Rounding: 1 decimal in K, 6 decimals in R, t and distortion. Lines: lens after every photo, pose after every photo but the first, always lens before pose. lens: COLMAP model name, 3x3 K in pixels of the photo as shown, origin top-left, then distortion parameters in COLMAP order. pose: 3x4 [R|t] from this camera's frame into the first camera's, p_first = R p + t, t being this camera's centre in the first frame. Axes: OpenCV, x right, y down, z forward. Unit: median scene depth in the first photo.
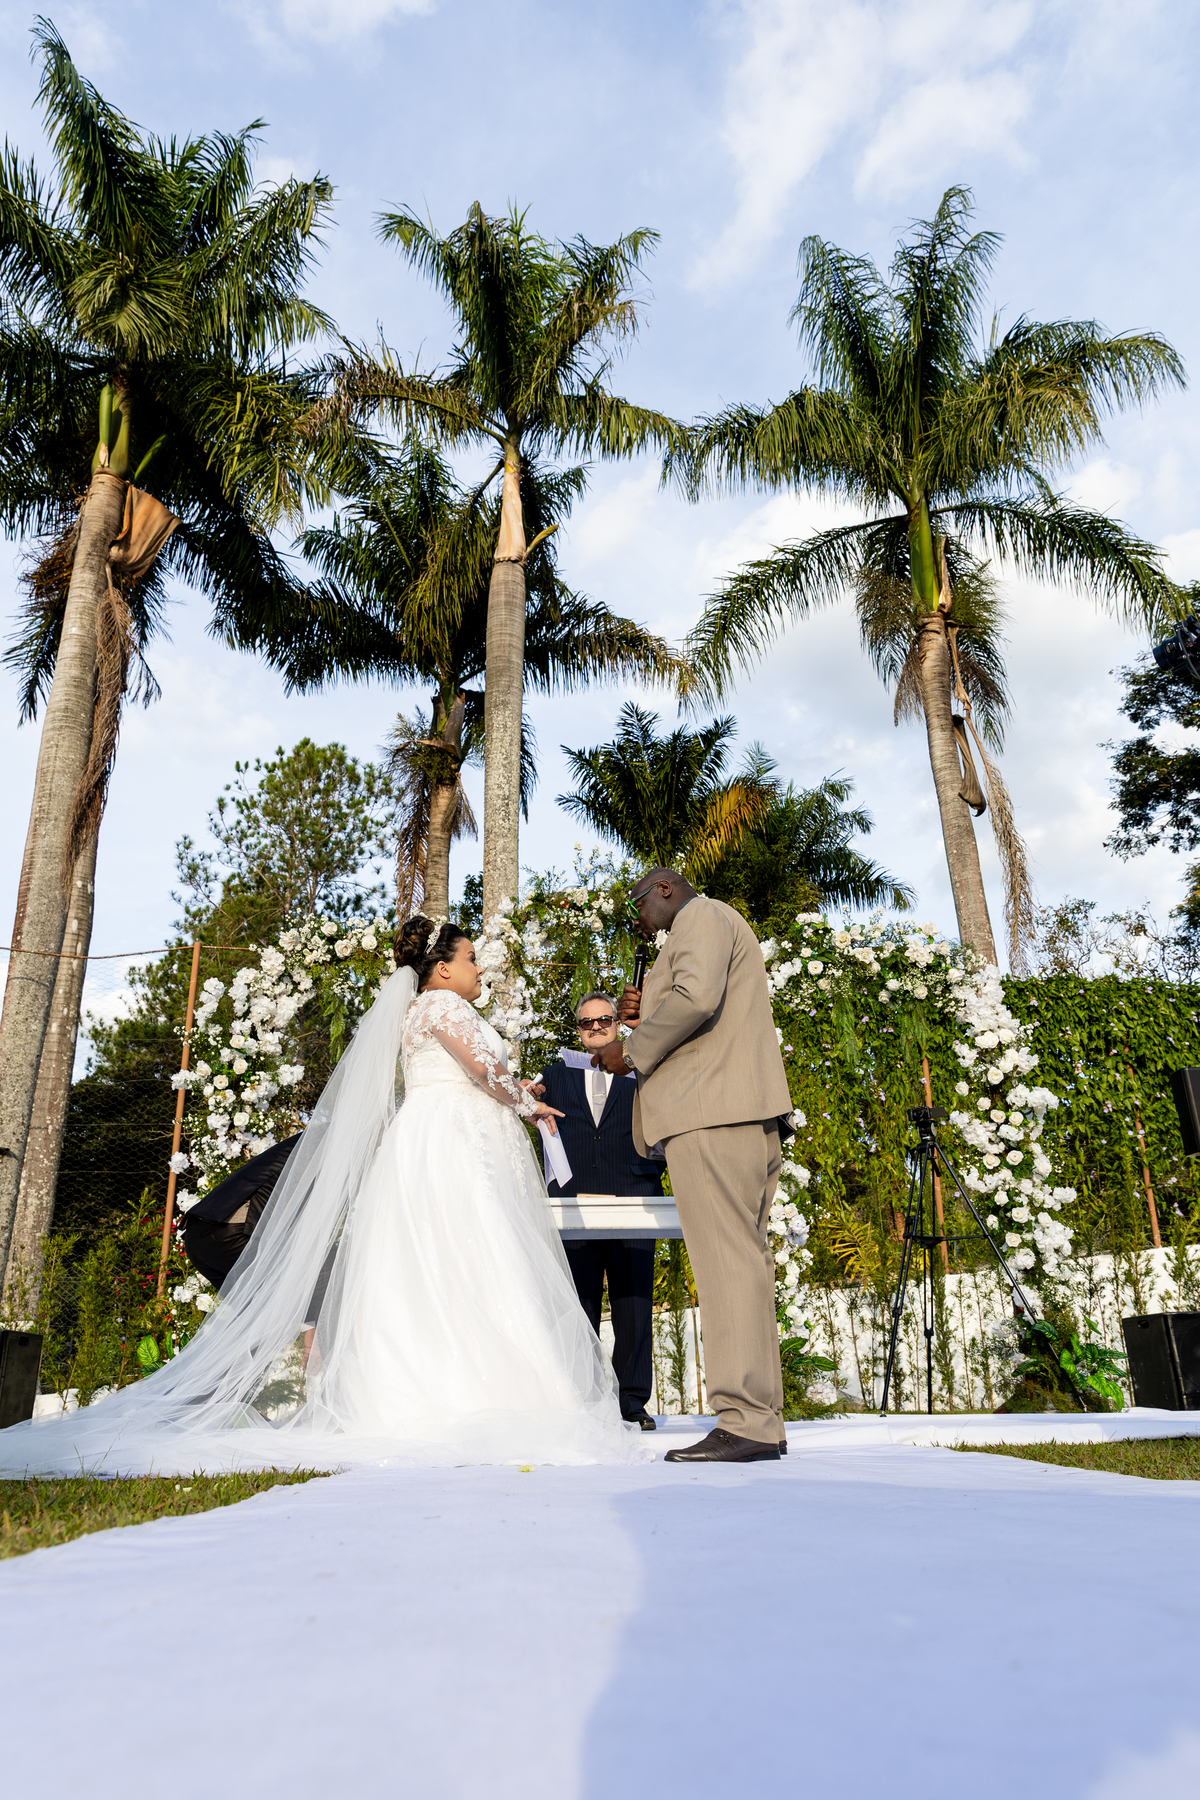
lens RADIAL K [[1248.1, 0, 595.7], [0, 1248.1, 903.1], [0, 0, 1]] dist [0.017195, -0.001971]
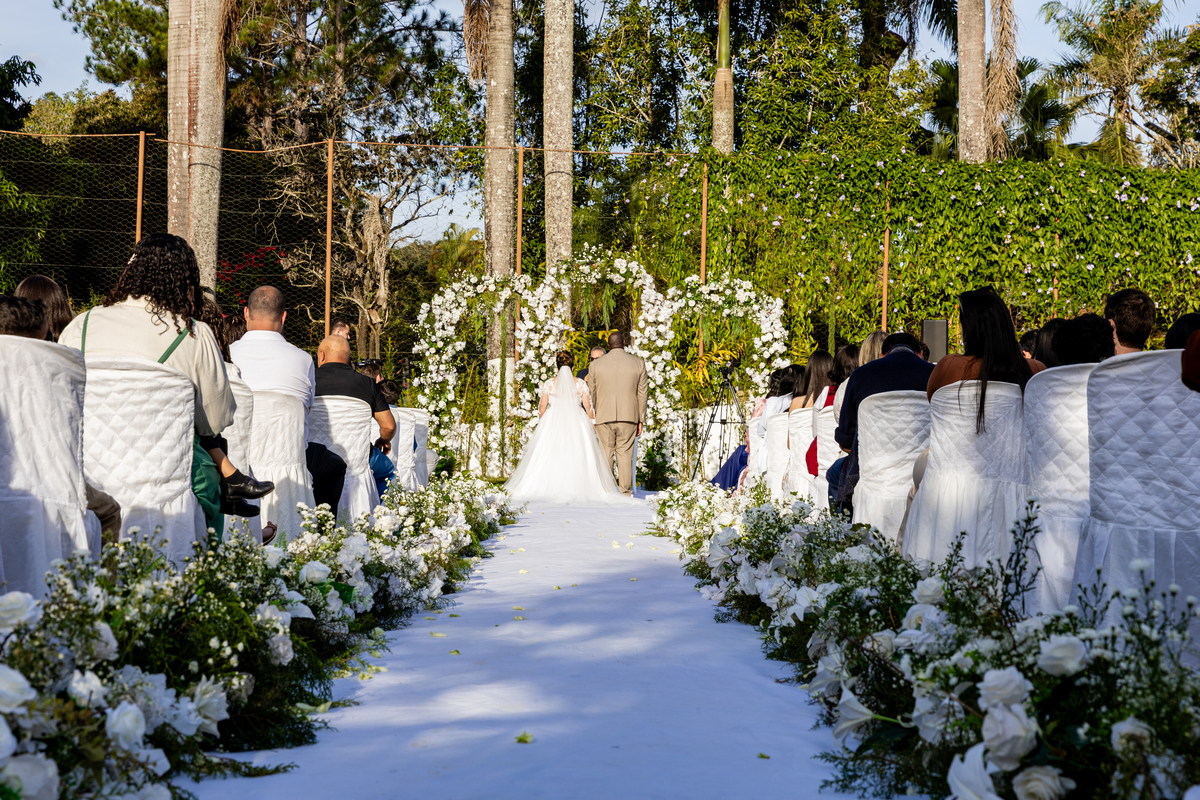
lens RADIAL K [[2032.5, 0, 600.8], [0, 2032.5, 399.3], [0, 0, 1]] dist [-0.005520, 0.071415]
pose [[0.997807, 0.036433, -0.055270, 0.218772], [-0.014359, 0.934160, 0.356565, -1.065435], [0.064622, -0.354989, 0.932634, -2.418250]]
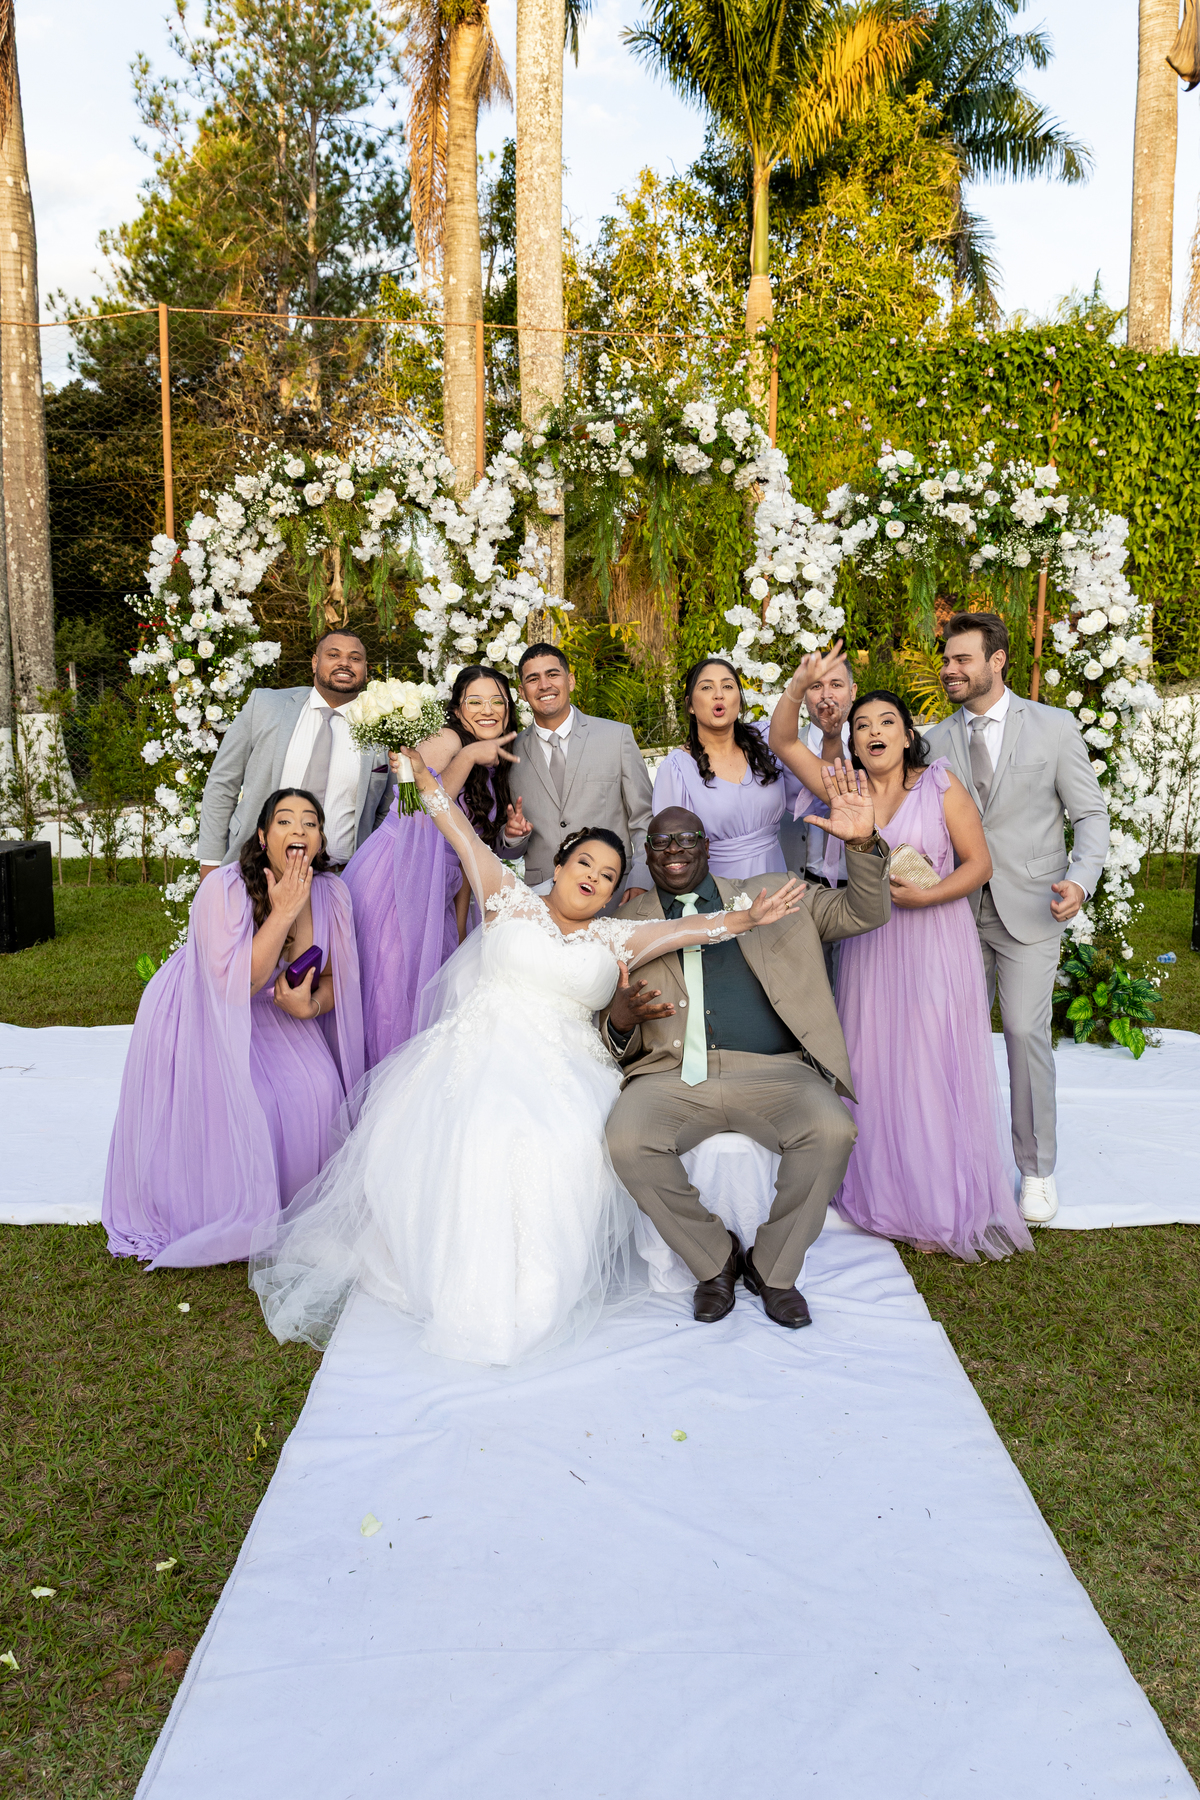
lens RADIAL K [[1402.6, 0, 596.3], [0, 1402.6, 896.6], [0, 0, 1]] dist [0.007838, 0.004731]
pose [[0.998478, 0.034716, -0.042852, 0.029999], [-0.009154, 0.870554, 0.491988, -0.185486], [0.054384, -0.490847, 0.869547, 0.081599]]
